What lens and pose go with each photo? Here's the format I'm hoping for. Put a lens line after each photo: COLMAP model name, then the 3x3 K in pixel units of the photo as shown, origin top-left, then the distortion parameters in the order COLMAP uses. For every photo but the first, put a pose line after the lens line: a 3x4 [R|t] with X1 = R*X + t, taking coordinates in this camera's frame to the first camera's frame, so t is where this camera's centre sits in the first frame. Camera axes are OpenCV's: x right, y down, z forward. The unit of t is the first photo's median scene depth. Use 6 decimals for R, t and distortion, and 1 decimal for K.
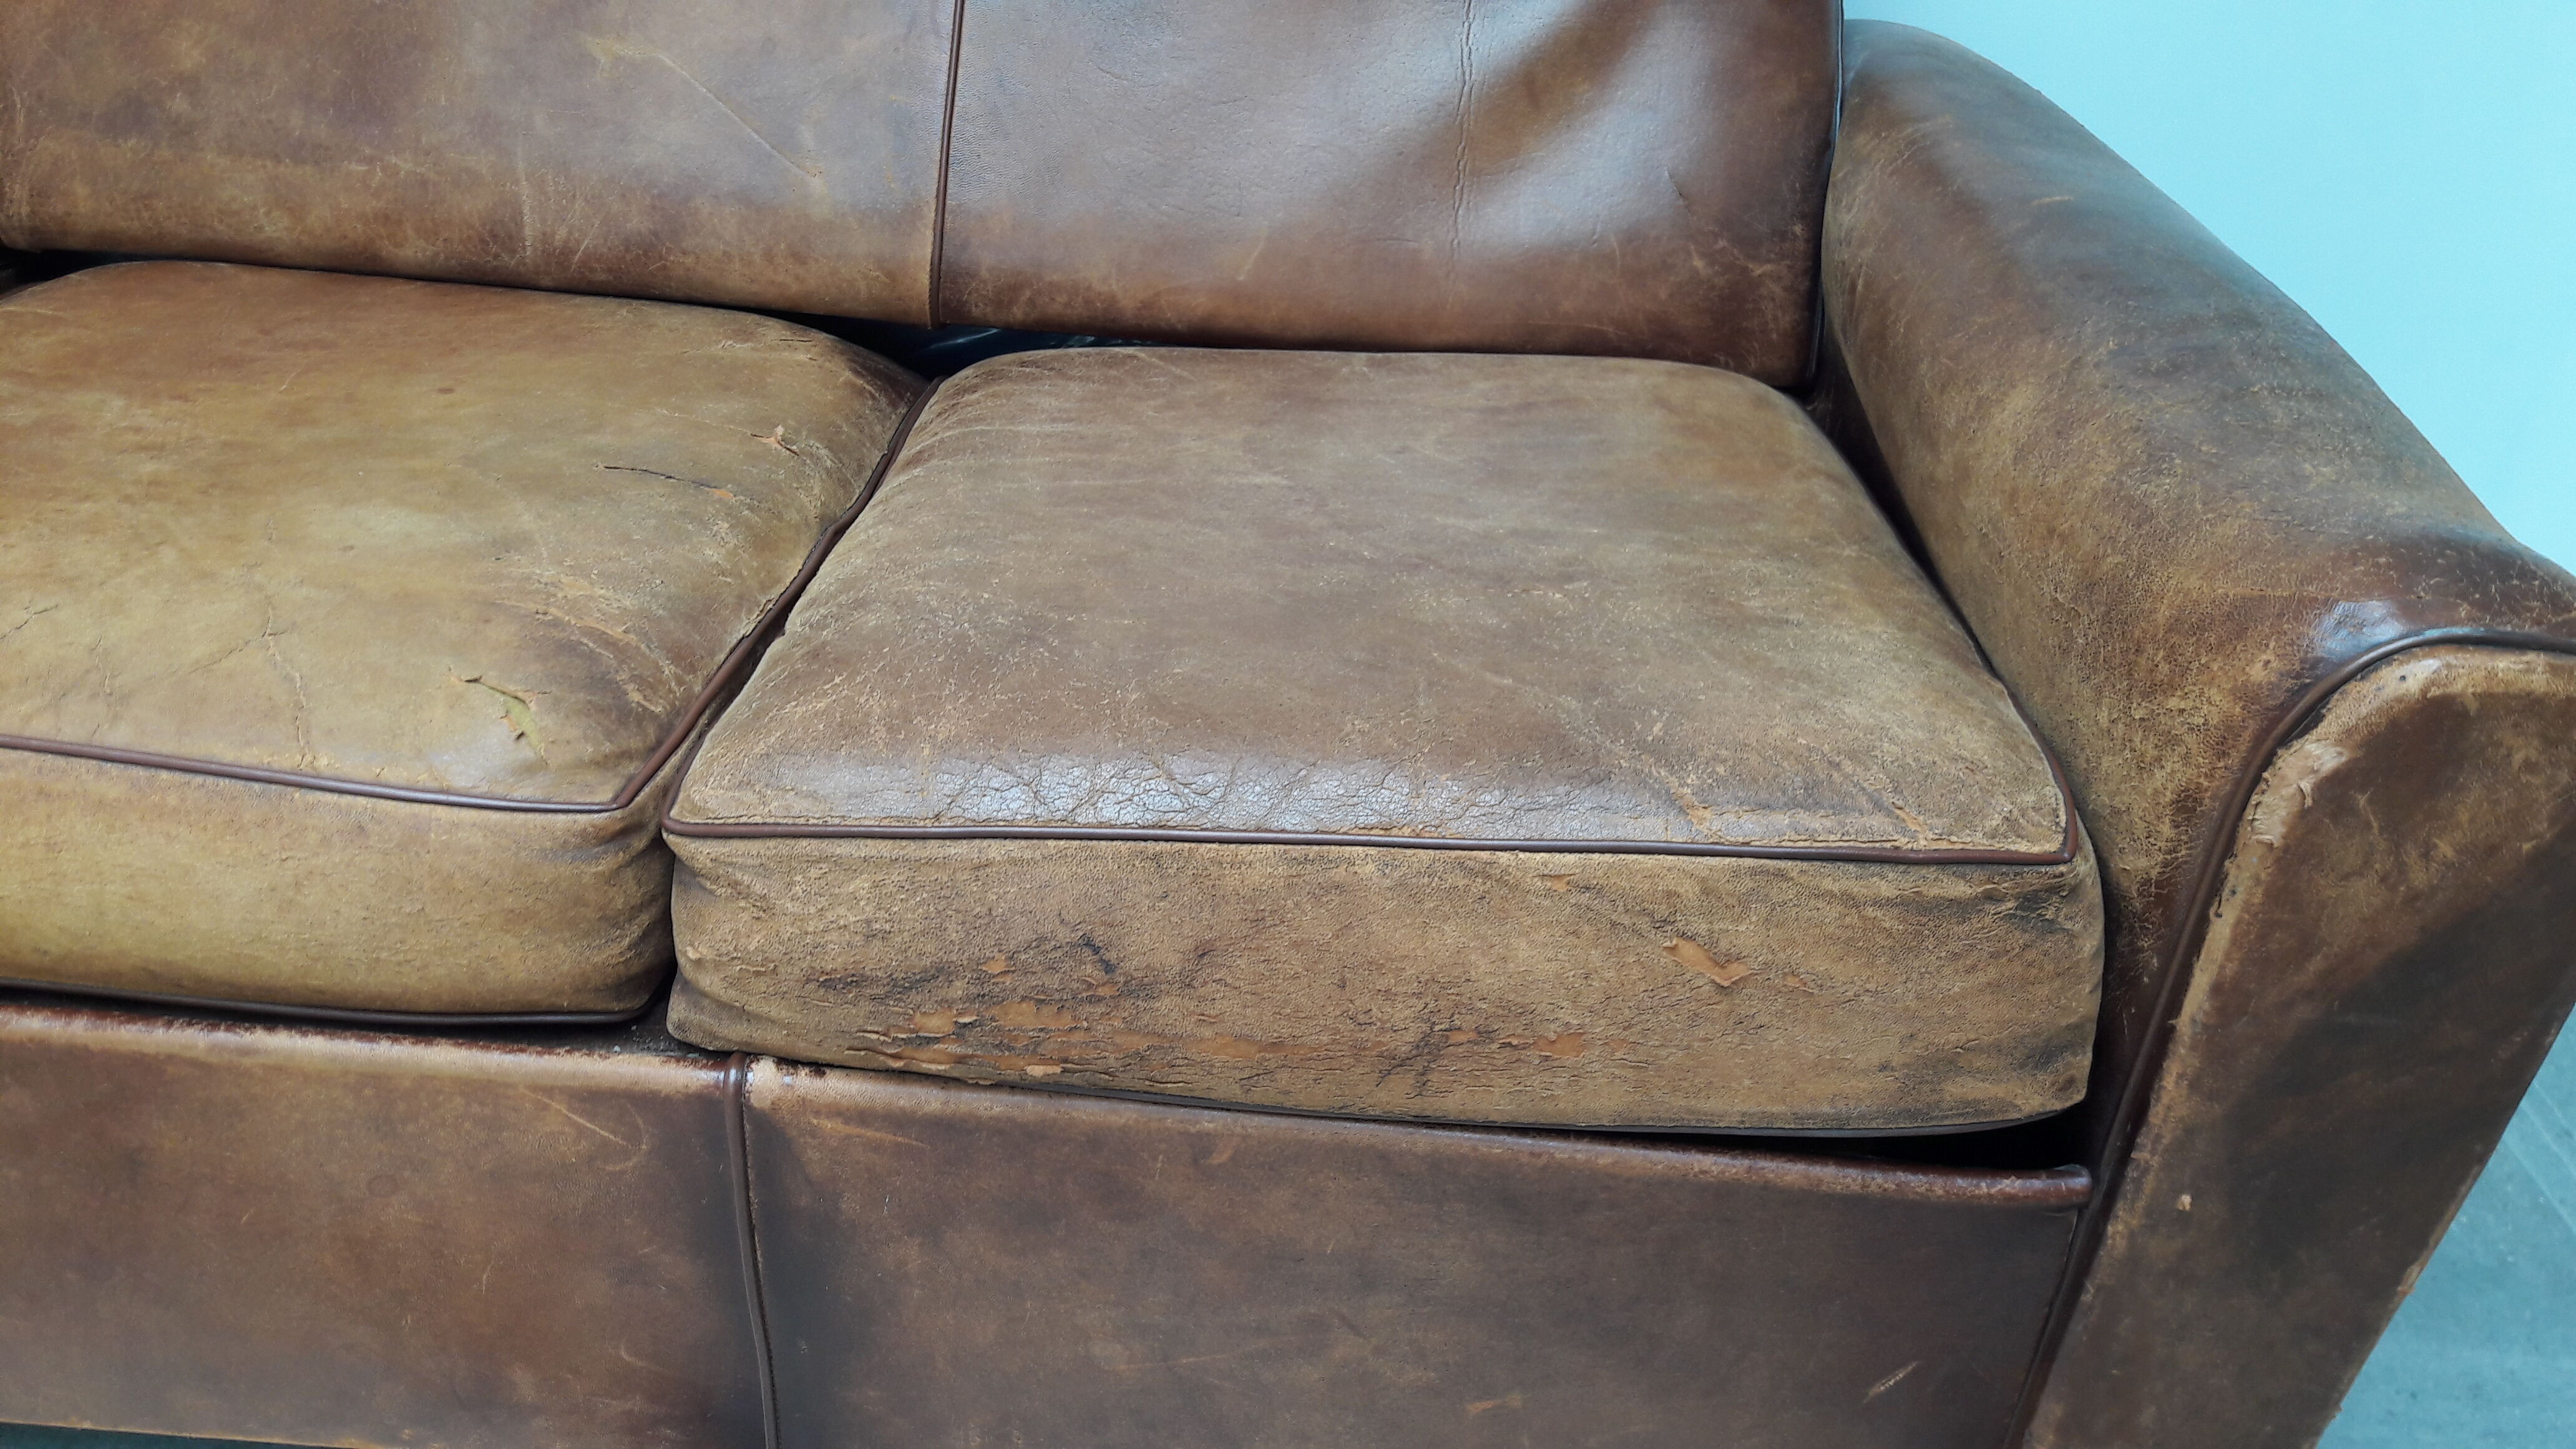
lens RADIAL K [[2116.2, 0, 1288.0], [0, 2116.2, 724.5], [0, 0, 1]] dist [0.060072, -0.117646]
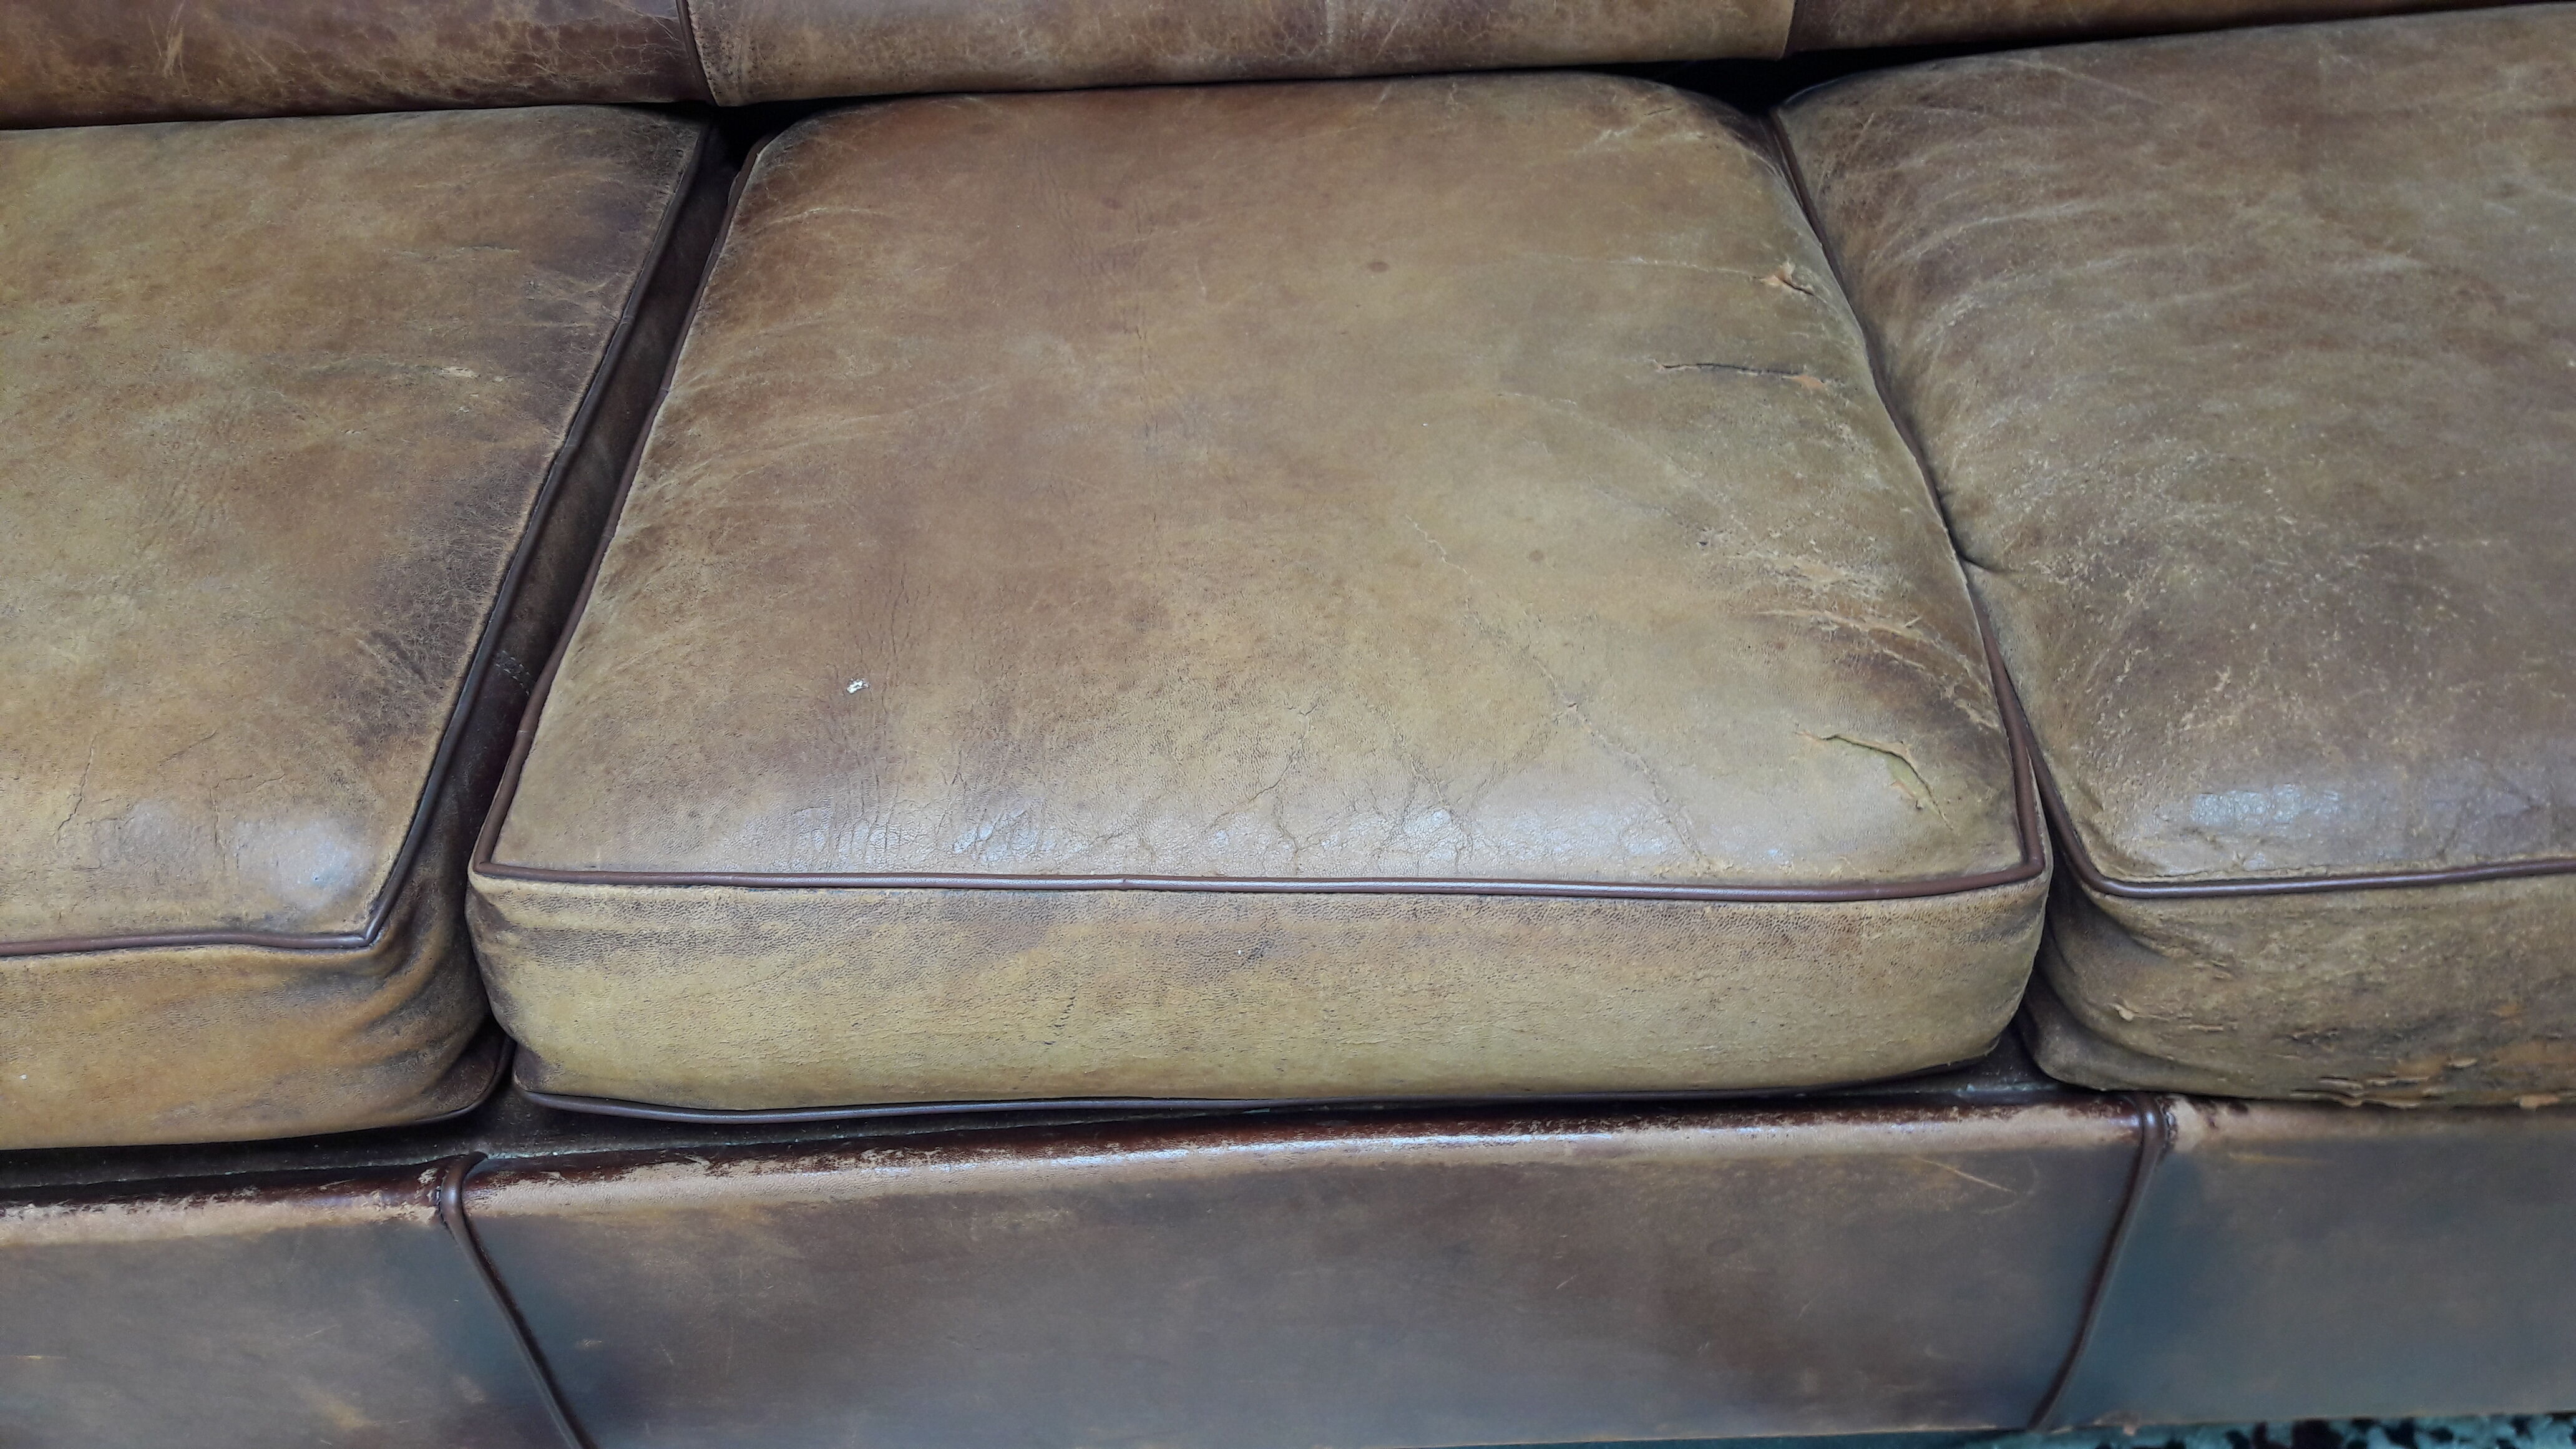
lens RADIAL K [[2143.6, 0, 1258.2], [0, 2143.6, 727.4], [0, 0, 1]] dist [0.064494, -0.178669]
pose [[0.991975, -0.111963, -0.058733, -0.370803], [0.123305, 0.959402, 0.253661, -0.182816], [0.027948, -0.258868, 0.965508, 0.092430]]
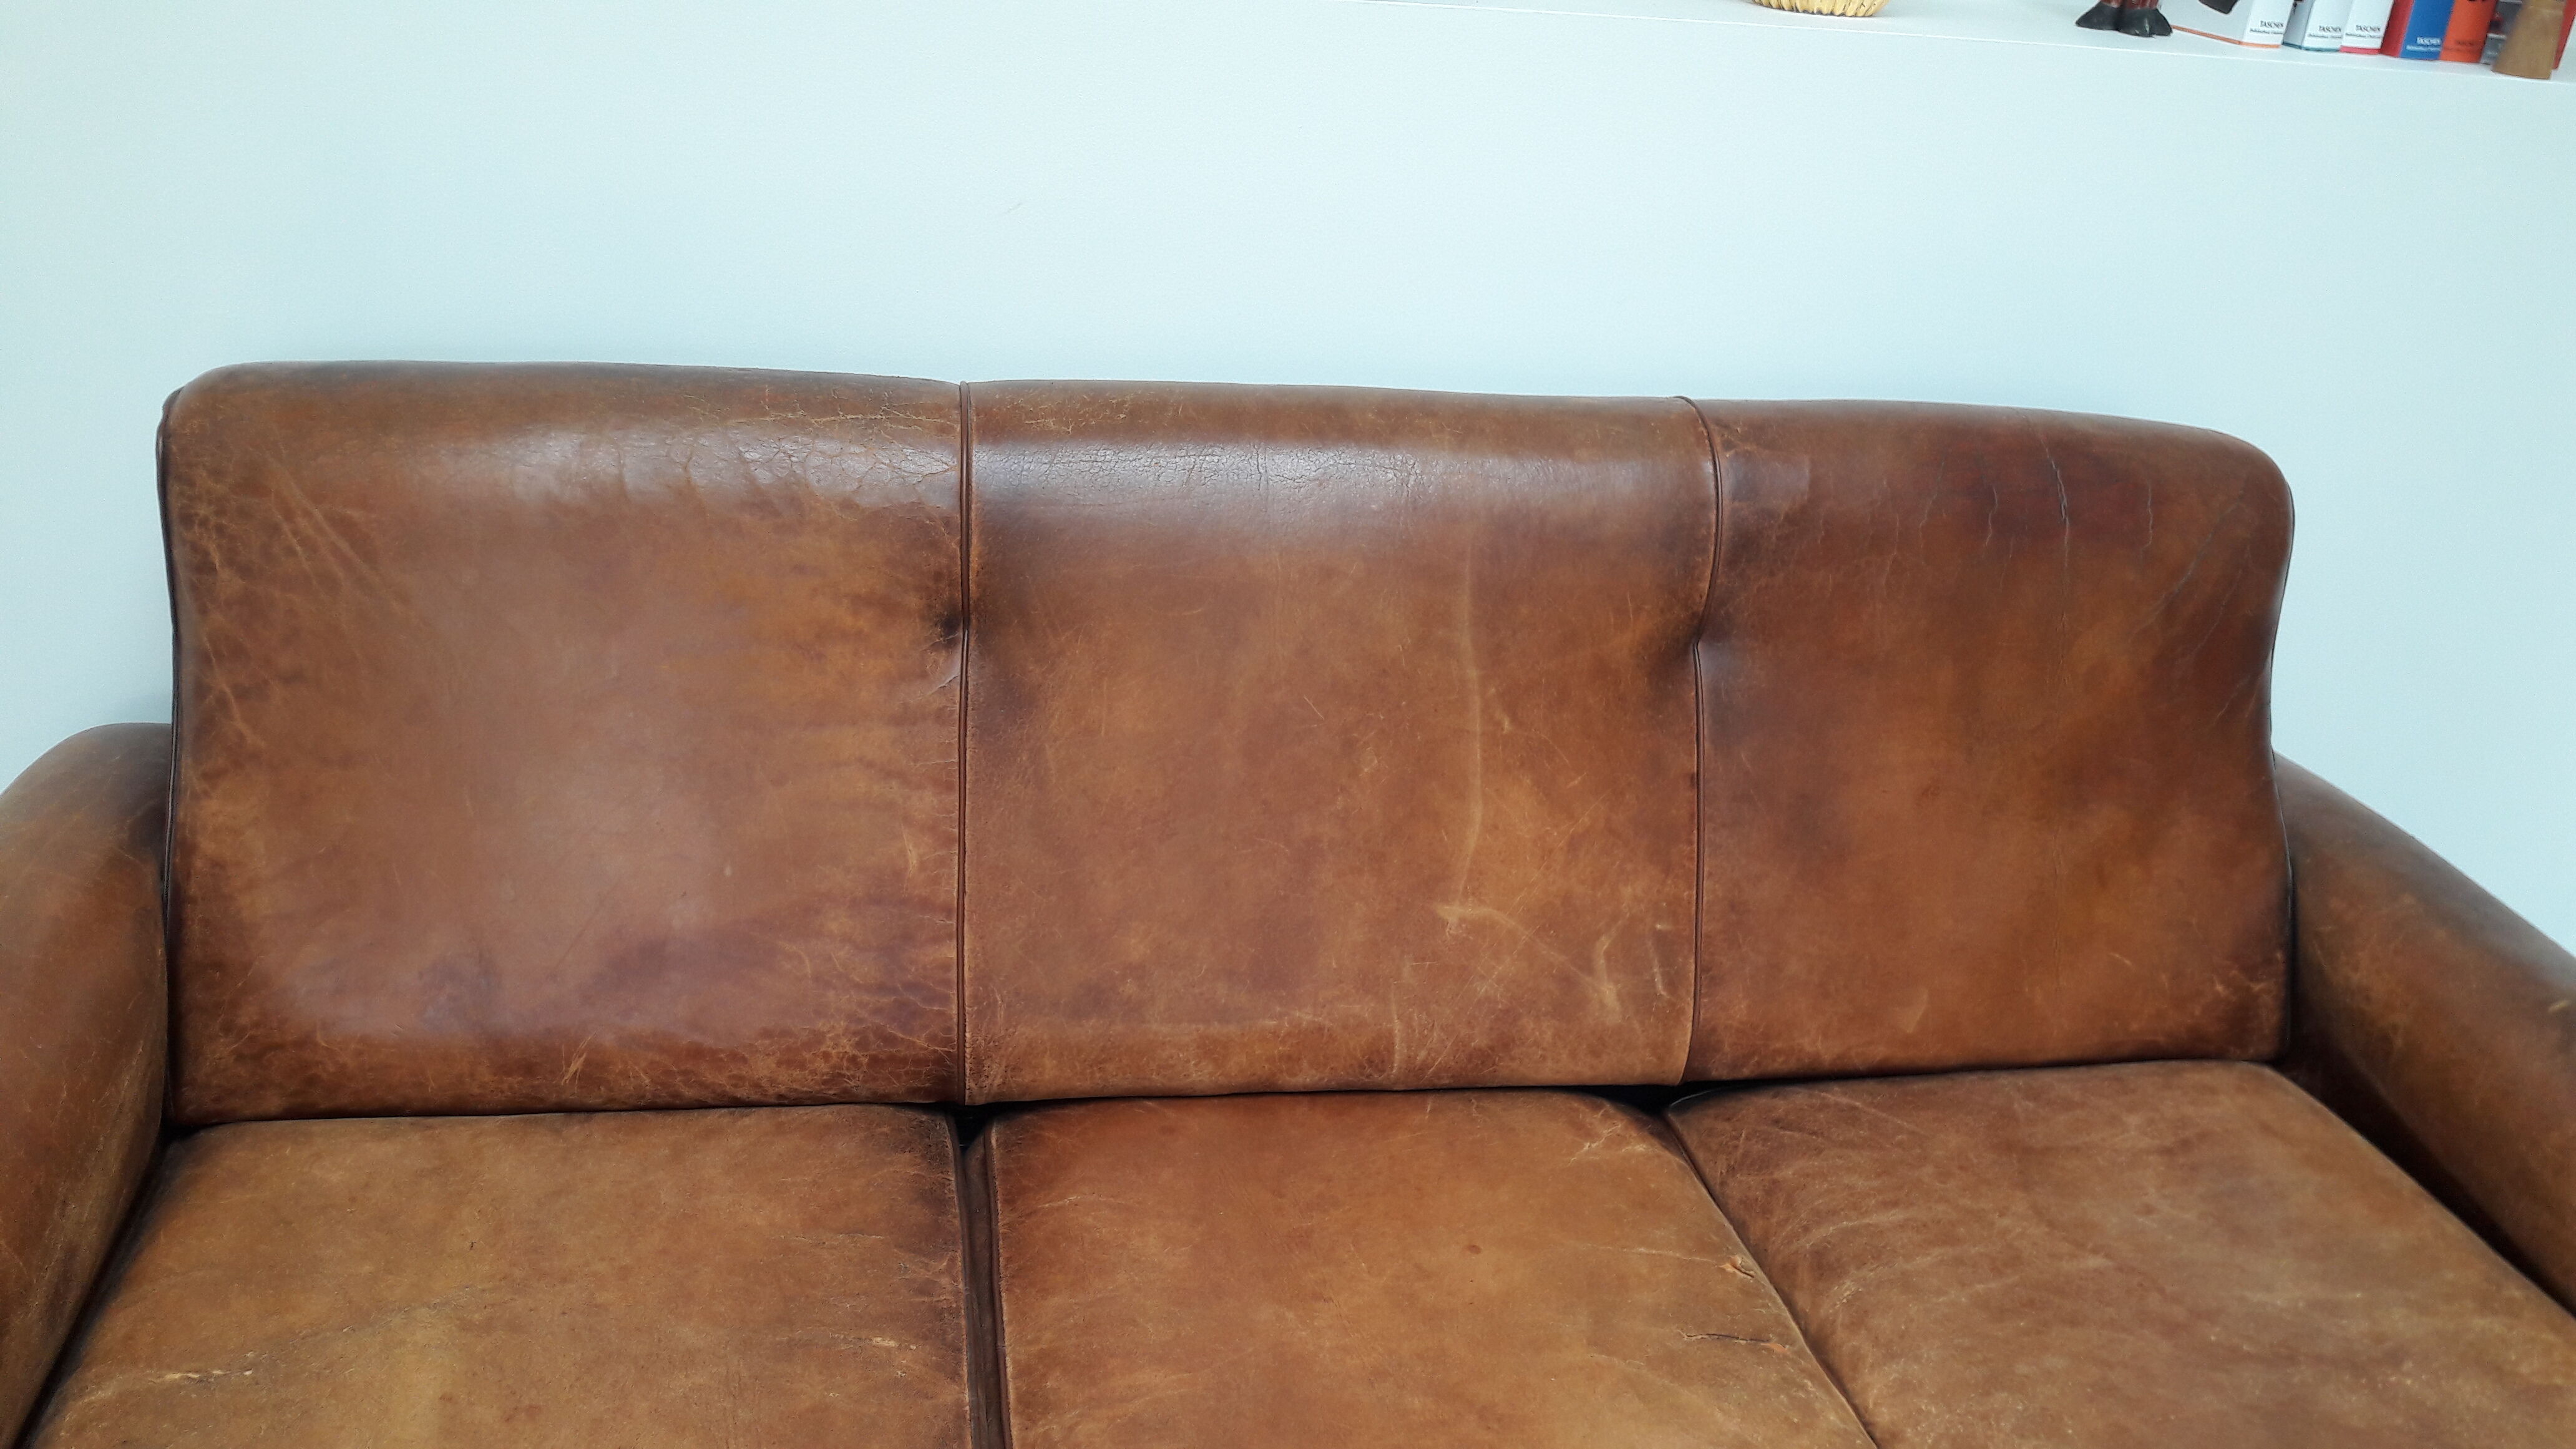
lens RADIAL K [[2090.9, 0, 1300.4], [0, 2090.9, 697.3], [0, 0, 1]] dist [0.223227, -0.634615]
pose [[0.979285, -0.070834, 0.189695, -0.646005], [0.084684, 0.994225, -0.065920, -0.371985], [-0.183930, 0.080618, 0.979628, -0.249924]]
